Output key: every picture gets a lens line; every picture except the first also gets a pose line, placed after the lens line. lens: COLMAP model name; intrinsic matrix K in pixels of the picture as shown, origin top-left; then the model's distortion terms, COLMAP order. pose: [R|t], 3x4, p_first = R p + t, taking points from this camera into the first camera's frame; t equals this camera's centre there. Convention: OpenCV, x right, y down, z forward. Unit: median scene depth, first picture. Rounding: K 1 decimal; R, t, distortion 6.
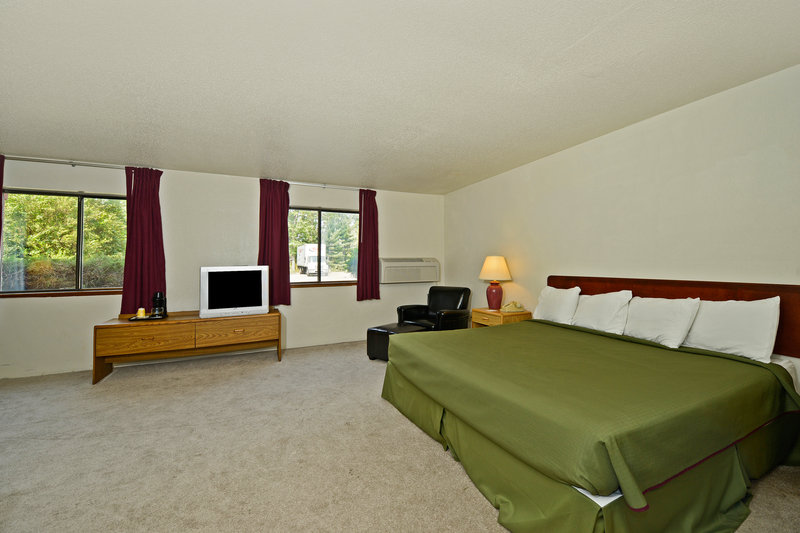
lens RADIAL K [[322.2, 0, 400.0], [0, 322.2, 266.5], [0, 0, 1]] dist [0.000649, 0.000046]
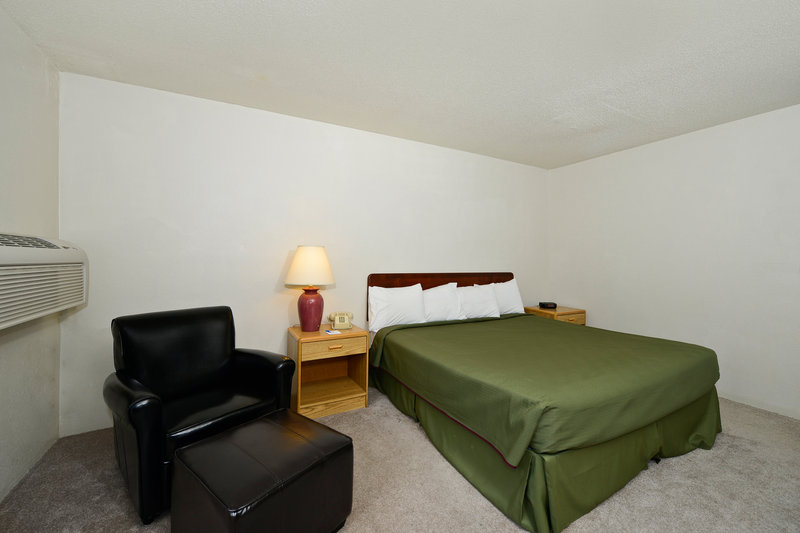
lens RADIAL K [[322.2, 0, 400.0], [0, 322.2, 266.5], [0, 0, 1]] dist [0.000649, 0.000046]
pose [[-0.066701, -0.010315, 0.997720, -0.445242], [0.002279, 0.999942, 0.010491, -0.000976], [-0.997770, 0.002973, -0.066674, 1.126023]]
